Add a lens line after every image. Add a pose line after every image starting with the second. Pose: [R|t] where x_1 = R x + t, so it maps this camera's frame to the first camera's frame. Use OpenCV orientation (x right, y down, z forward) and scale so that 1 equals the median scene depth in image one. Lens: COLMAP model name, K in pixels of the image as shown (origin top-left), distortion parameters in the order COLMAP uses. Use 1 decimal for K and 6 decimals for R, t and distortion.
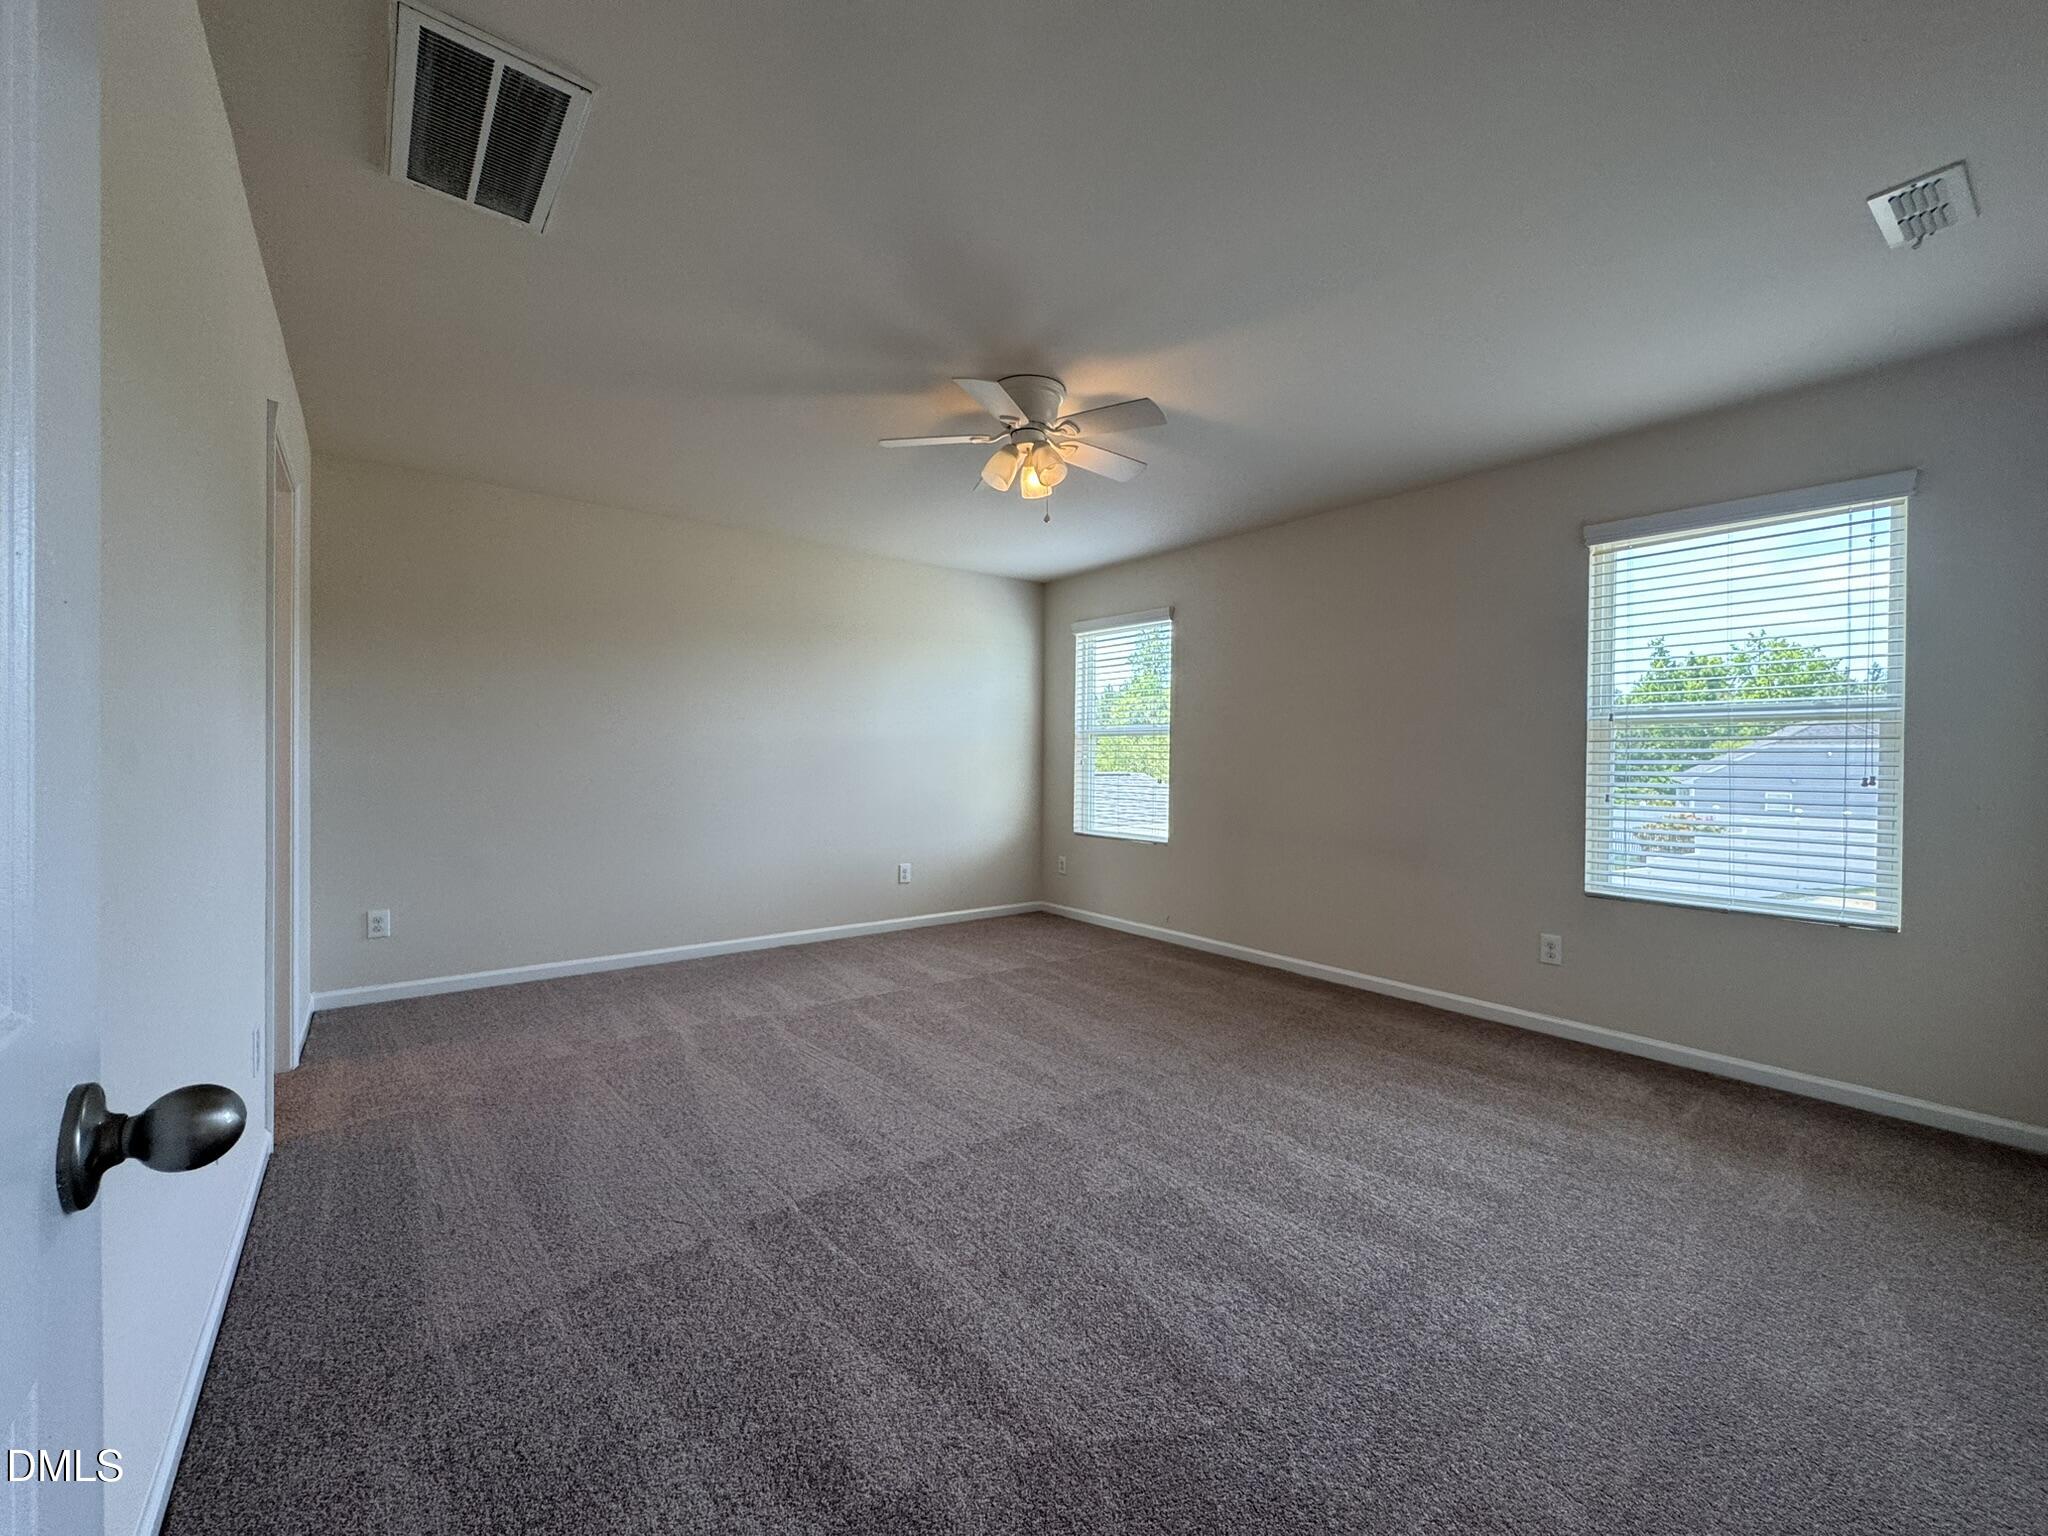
lens RADIAL K [[827.6, 0, 1097.0], [0, 827.6, 769.9], [0, 0, 1]] dist [0.001003, 0.000174]
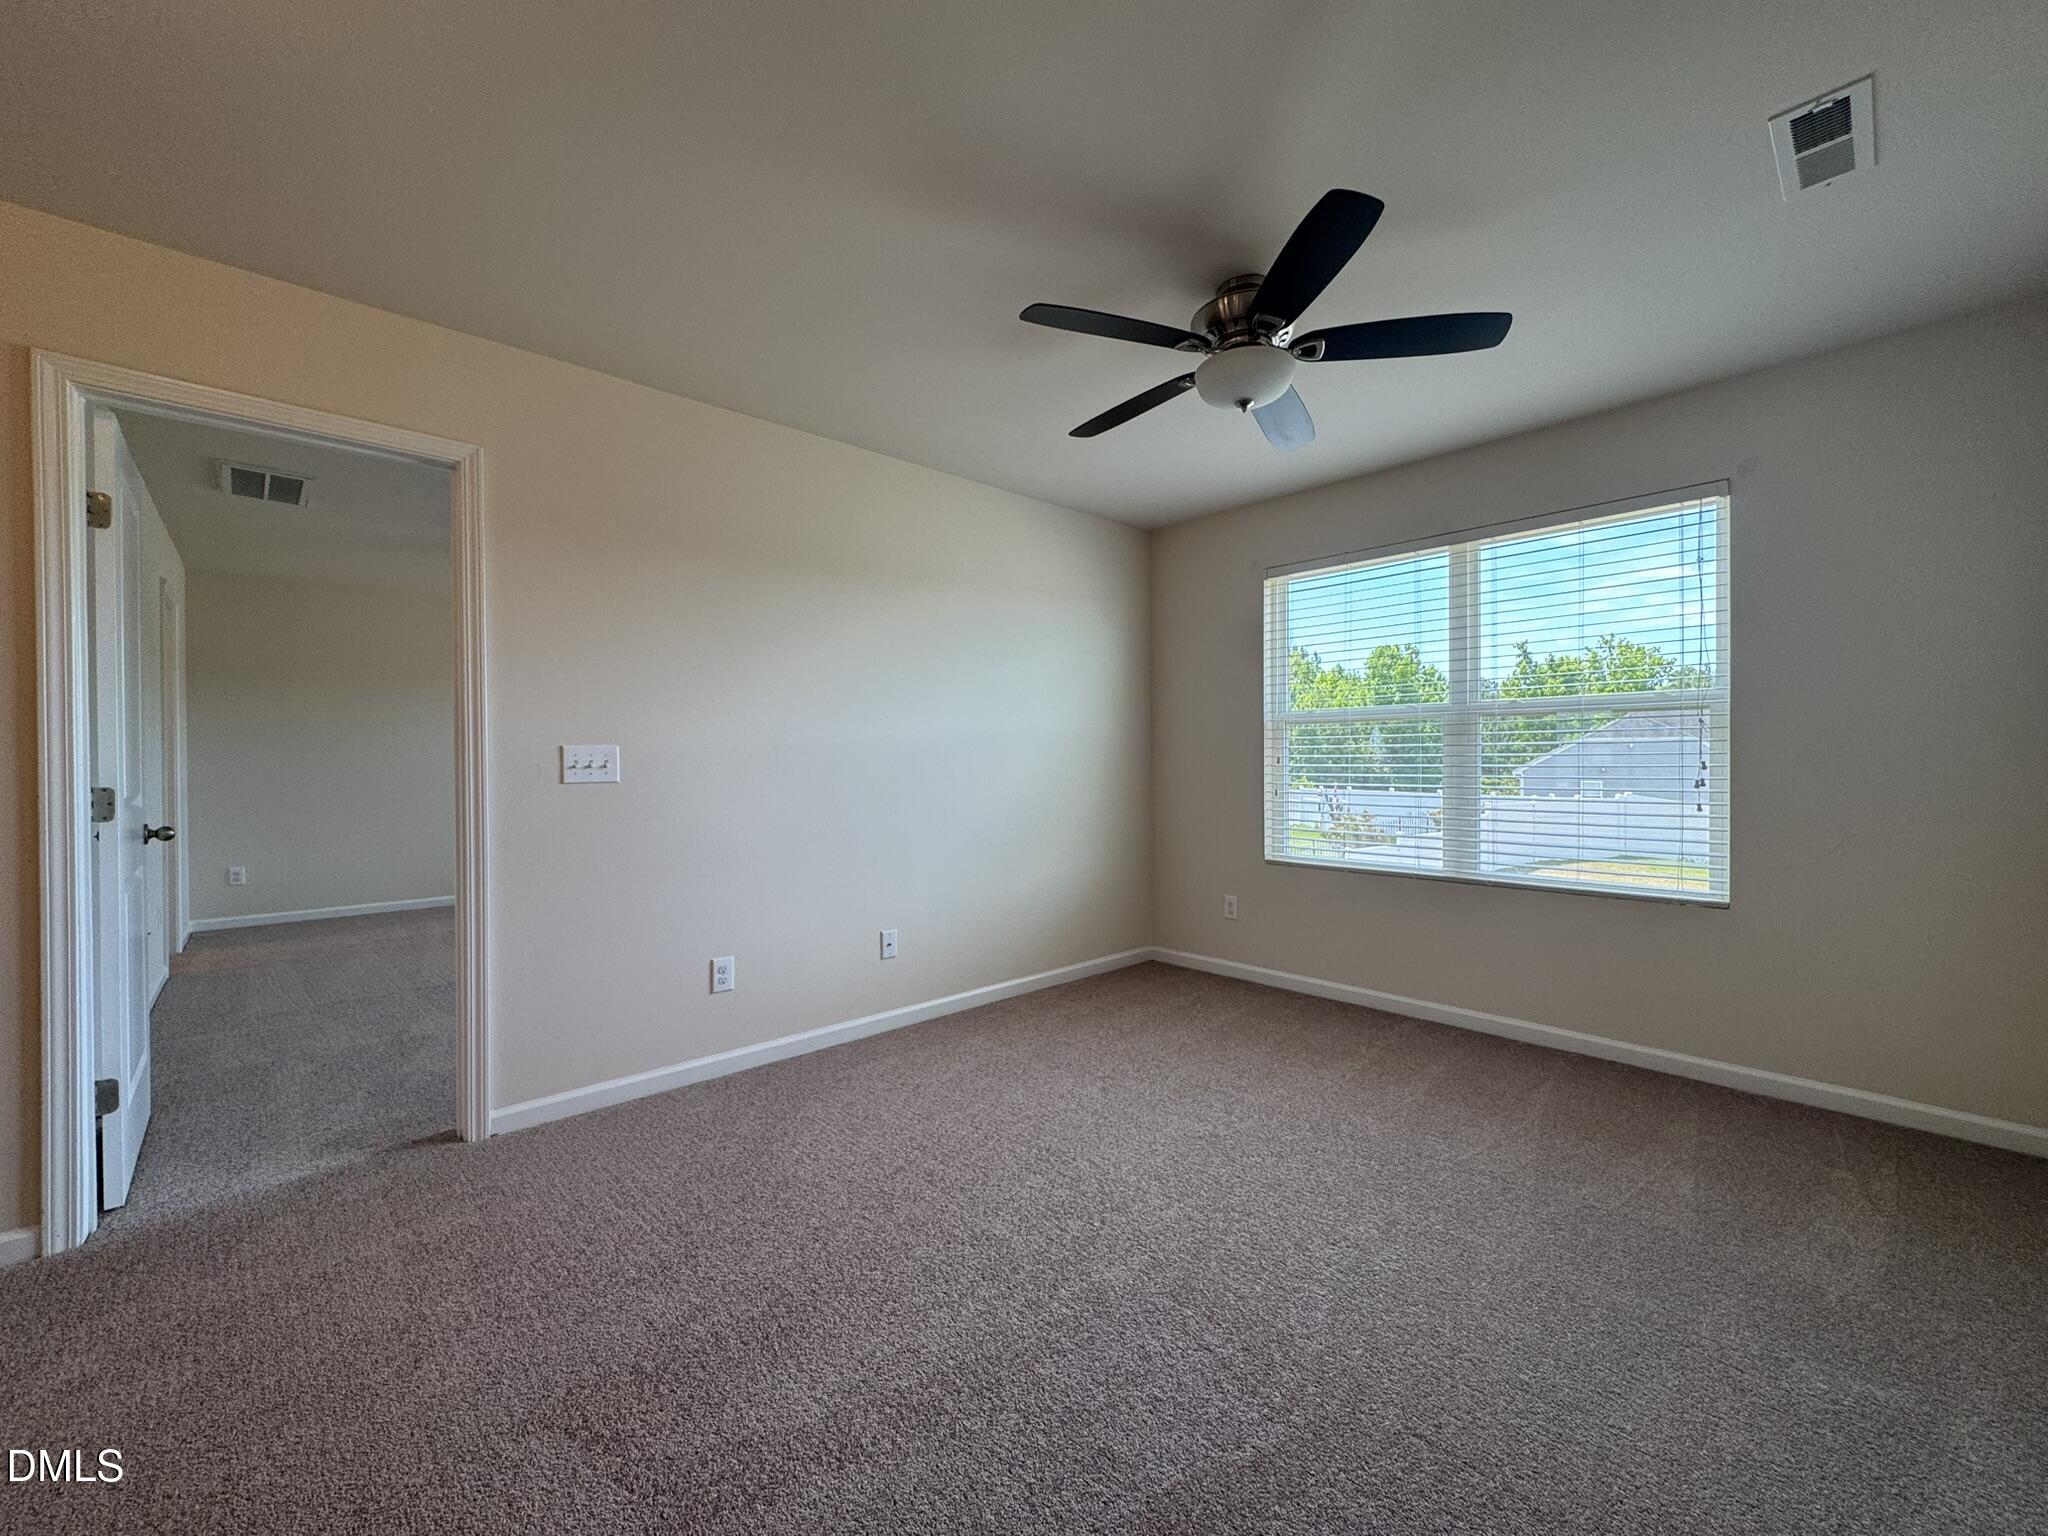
lens RADIAL K [[836.4, 0, 1047.1], [0, 836.4, 765.8], [0, 0, 1]] dist [0.027410, -0.000010]
pose [[0.999493, -0.017959, 0.026300, 0.137219], [0.018161, 0.999807, -0.007471, 0.004627], [-0.026161, 0.007945, 0.999626, -0.144964]]
